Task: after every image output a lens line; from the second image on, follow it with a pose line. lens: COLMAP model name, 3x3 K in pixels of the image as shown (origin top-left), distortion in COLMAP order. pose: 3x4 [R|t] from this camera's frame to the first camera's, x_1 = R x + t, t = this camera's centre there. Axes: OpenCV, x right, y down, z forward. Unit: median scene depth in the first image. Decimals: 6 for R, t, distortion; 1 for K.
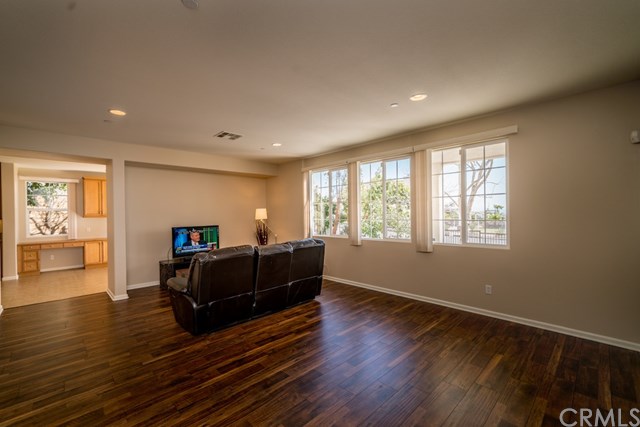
lens RADIAL K [[266.0, 0, 318.8], [0, 266.0, 214.1], [0, 0, 1]] dist [0.002125, 0.000238]
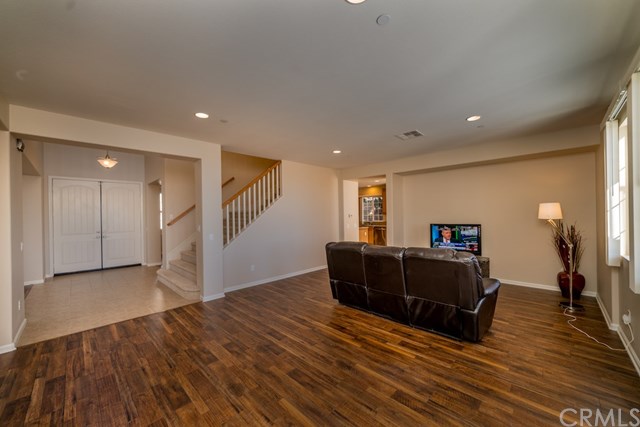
lens RADIAL K [[246.7, 0, 318.7], [0, 246.7, 213.1], [0, 0, 1]] dist [-0.003084, 0.000085]
pose [[0.038664, 0.010502, -0.999197, 0.735418], [0.008782, 0.999903, 0.010849, -0.015713], [0.999214, -0.009194, 0.038568, 0.776149]]
